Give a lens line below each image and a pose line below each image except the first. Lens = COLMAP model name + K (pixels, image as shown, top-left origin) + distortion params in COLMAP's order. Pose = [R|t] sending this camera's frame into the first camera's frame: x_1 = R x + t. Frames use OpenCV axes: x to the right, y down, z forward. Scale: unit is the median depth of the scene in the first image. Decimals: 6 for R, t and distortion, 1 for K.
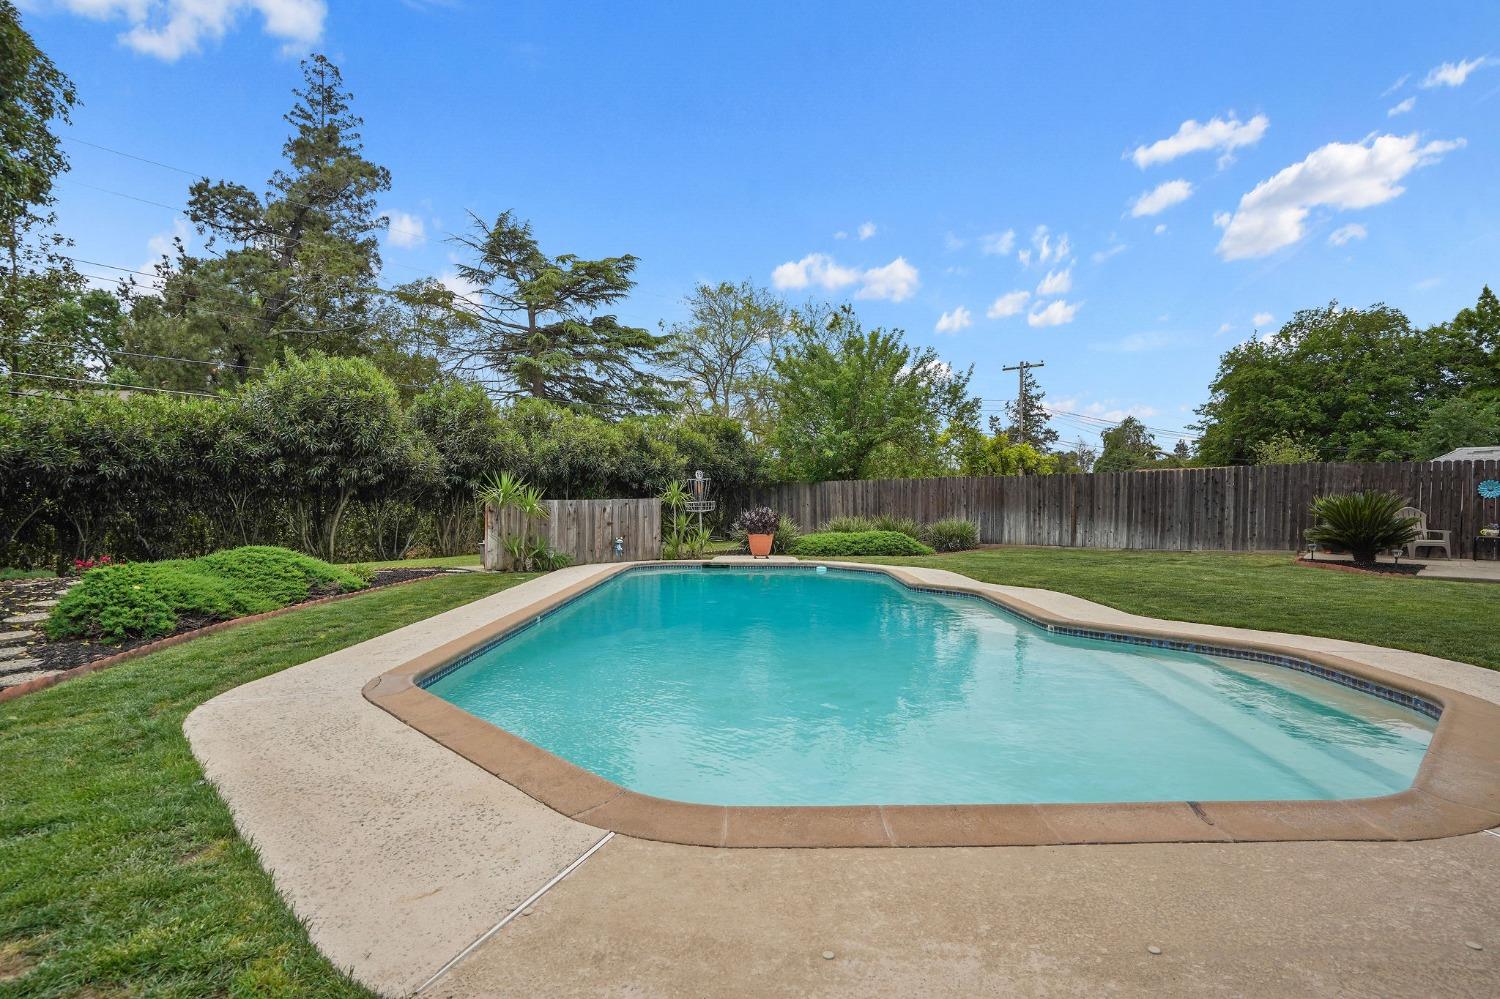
lens RADIAL K [[761.2, 0, 750.0], [0, 761.2, 499.5], [0, 0, 1]] dist [-0.039548, 0.026561]
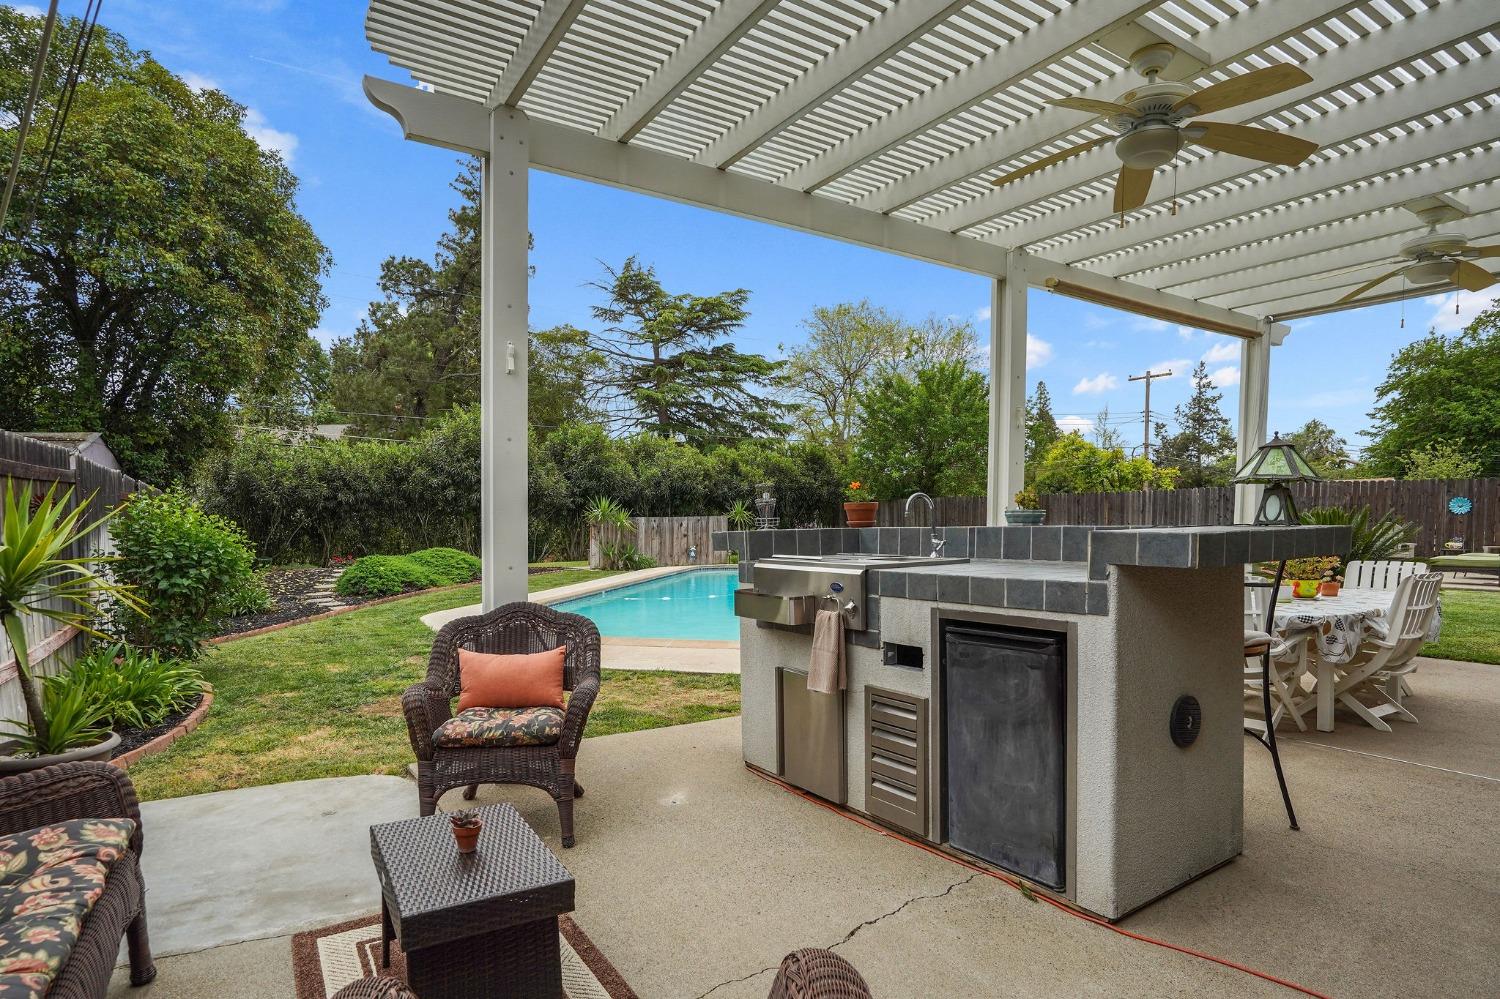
lens RADIAL K [[807.7, 0, 746.9], [0, 807.7, 539.0], [0, 0, 1]] dist [-0.041340, 0.030354]
pose [[0.979598, 0.002863, -0.200945, 0.107165], [0.003238, 0.999544, 0.030026, -0.001529], [0.200939, -0.030064, 0.979142, -0.178422]]
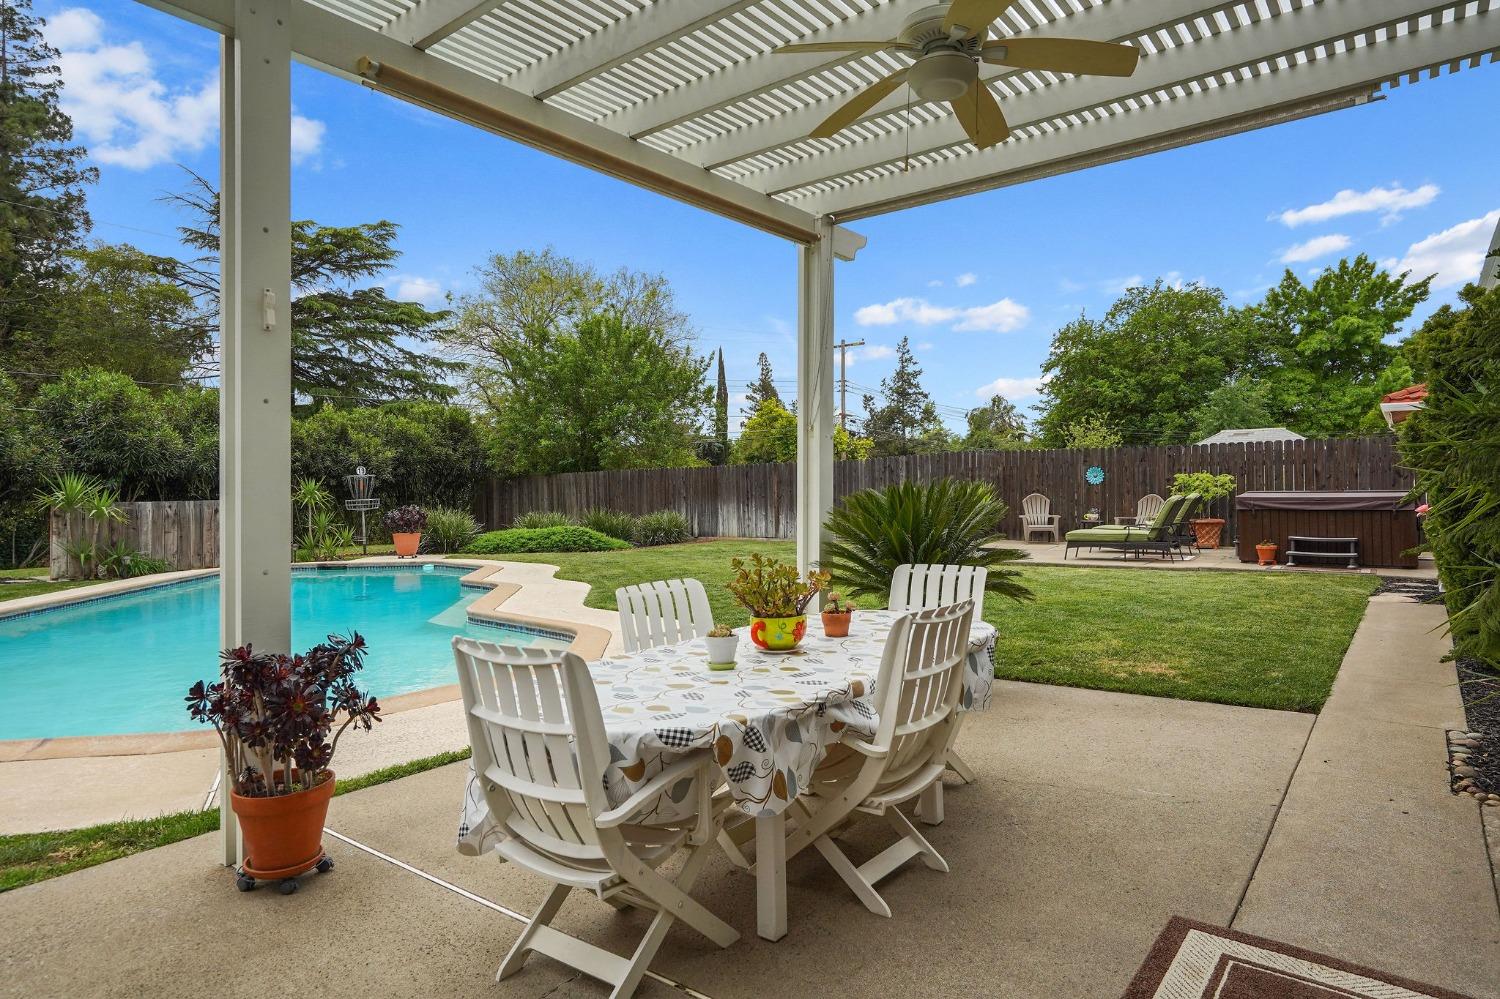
lens RADIAL K [[864.6, 0, 751.6], [0, 864.6, 478.8], [0, 0, 1]] dist [-0.039977, 0.040252]
pose [[0.991948, -0.015361, 0.125711, 0.184293], [0.016736, 0.999811, -0.009883, -0.002621], [-0.125535, 0.011908, 0.992018, -0.074796]]
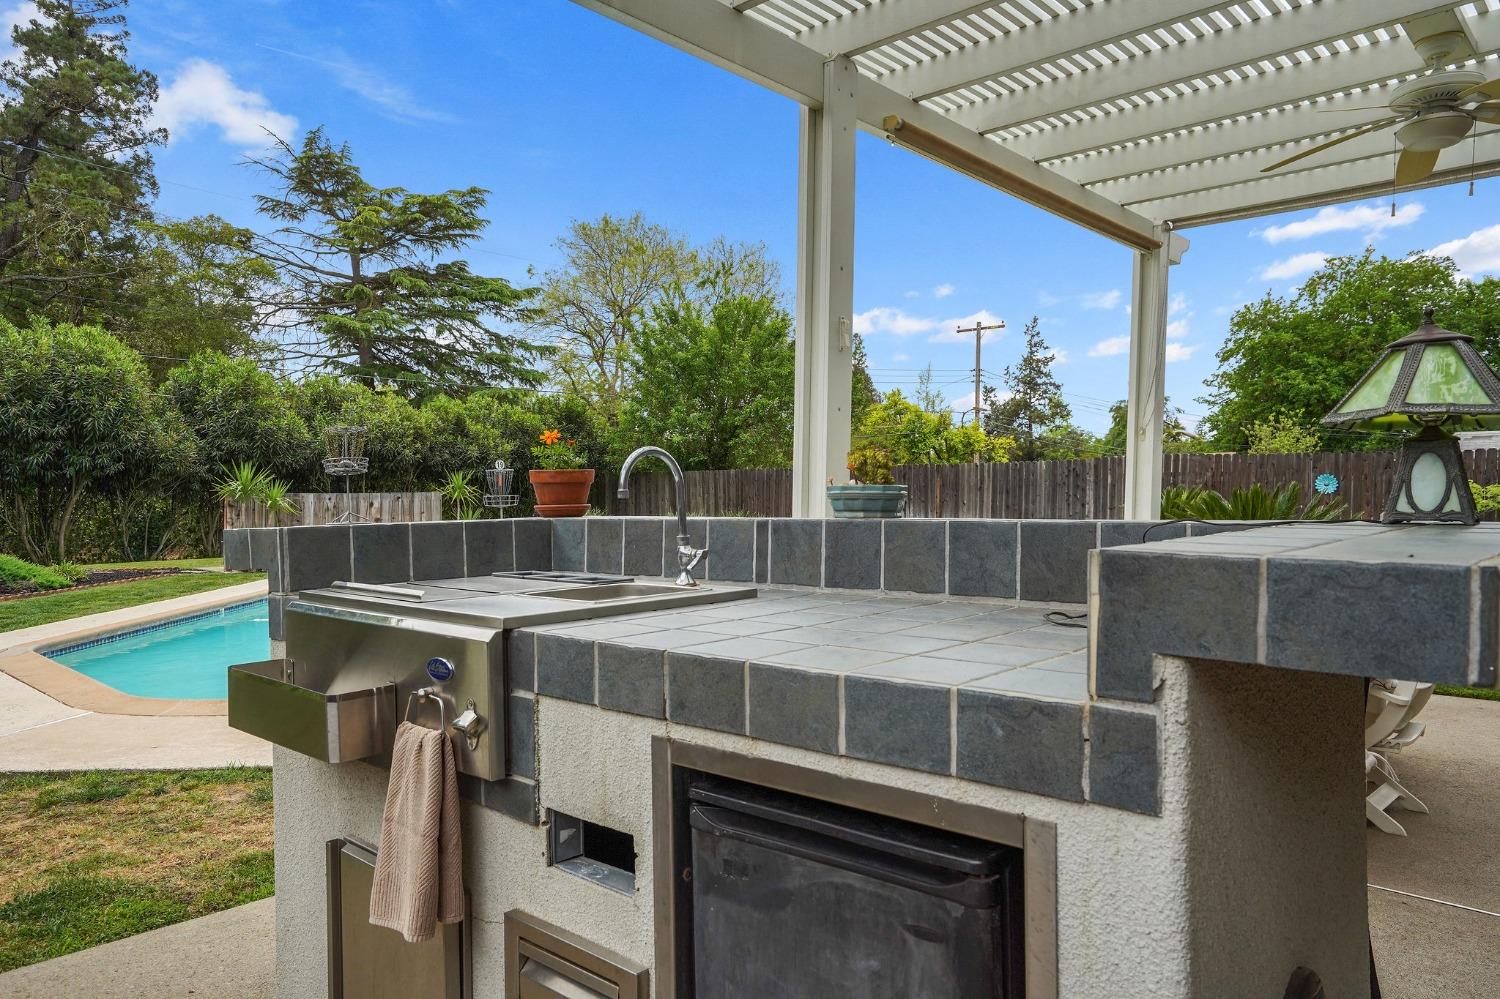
lens RADIAL K [[1010.5, 0, 746.3], [0, 1010.5, 503.7], [0, 0, 1]] dist [-0.006444, 0.046095]
pose [[0.999160, 0.001496, 0.040957, 0.112474], [-0.002004, 0.999921, 0.012380, -0.001686], [-0.040935, -0.012452, 0.999084, -0.118672]]
